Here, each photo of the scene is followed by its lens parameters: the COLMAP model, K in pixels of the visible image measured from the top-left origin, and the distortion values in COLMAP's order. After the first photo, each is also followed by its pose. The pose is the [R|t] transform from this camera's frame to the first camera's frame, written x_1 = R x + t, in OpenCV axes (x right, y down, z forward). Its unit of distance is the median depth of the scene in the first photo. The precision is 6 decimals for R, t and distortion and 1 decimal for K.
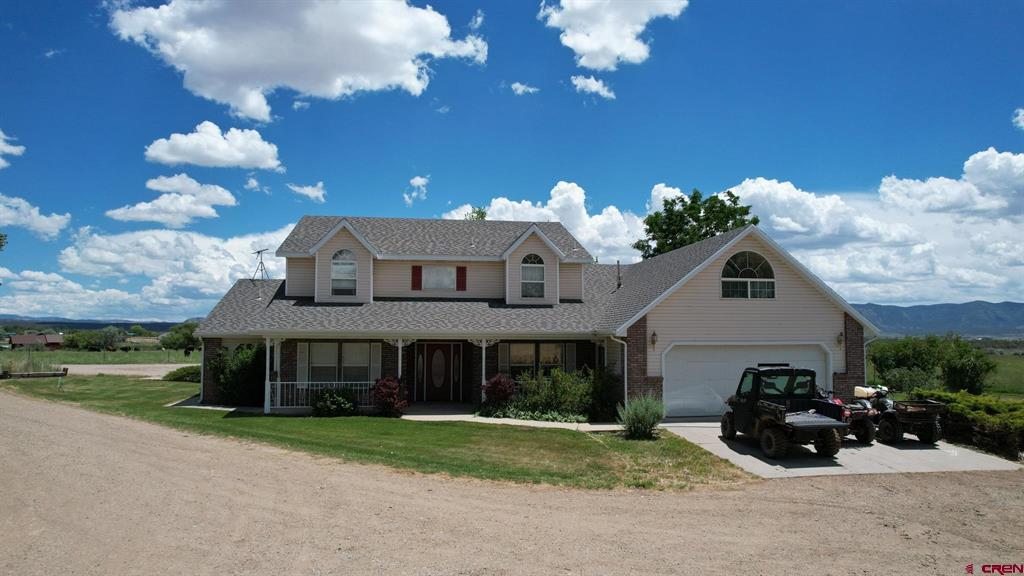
lens RADIAL K [[655.1, 0, 511.6], [0, 655.1, 295.4], [0, 0, 1]] dist [-0.080160, 0.069807]
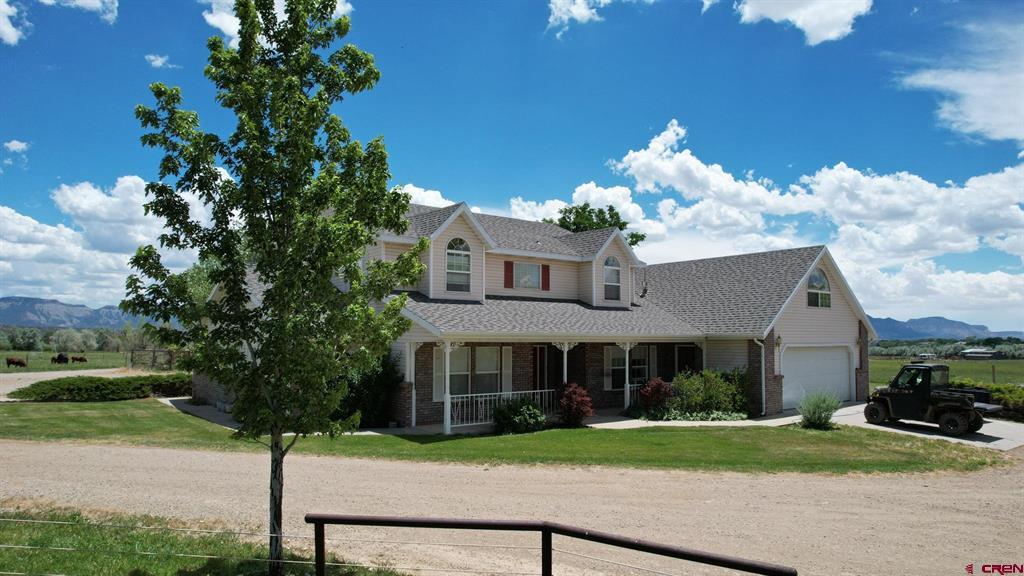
lens RADIAL K [[650.8, 0, 515.9], [0, 650.8, 293.0], [0, 0, 1]] dist [-0.083940, 0.074986]
pose [[0.869193, 0.036181, 0.493147, -0.676871], [-0.034026, 0.999332, -0.013346, 0.012504], [-0.493300, -0.005180, 0.869844, 0.242284]]
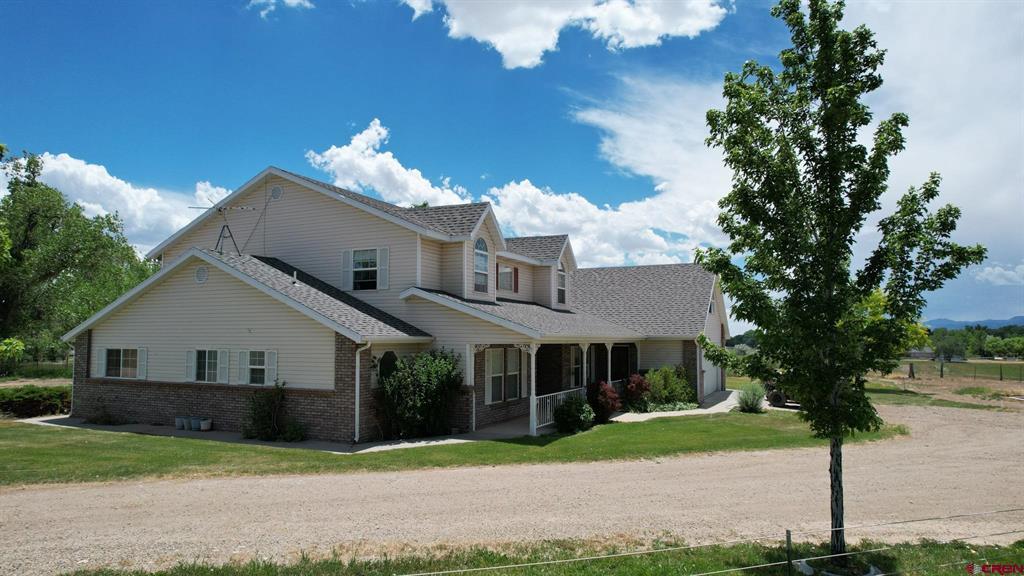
lens RADIAL K [[650.8, 0, 515.9], [0, 650.8, 293.0], [0, 0, 1]] dist [-0.083940, 0.074986]
pose [[0.549892, 0.058456, 0.833188, -1.032020], [-0.055589, 0.997897, -0.033324, 0.030149], [-0.833384, -0.027992, 0.551985, 0.551923]]
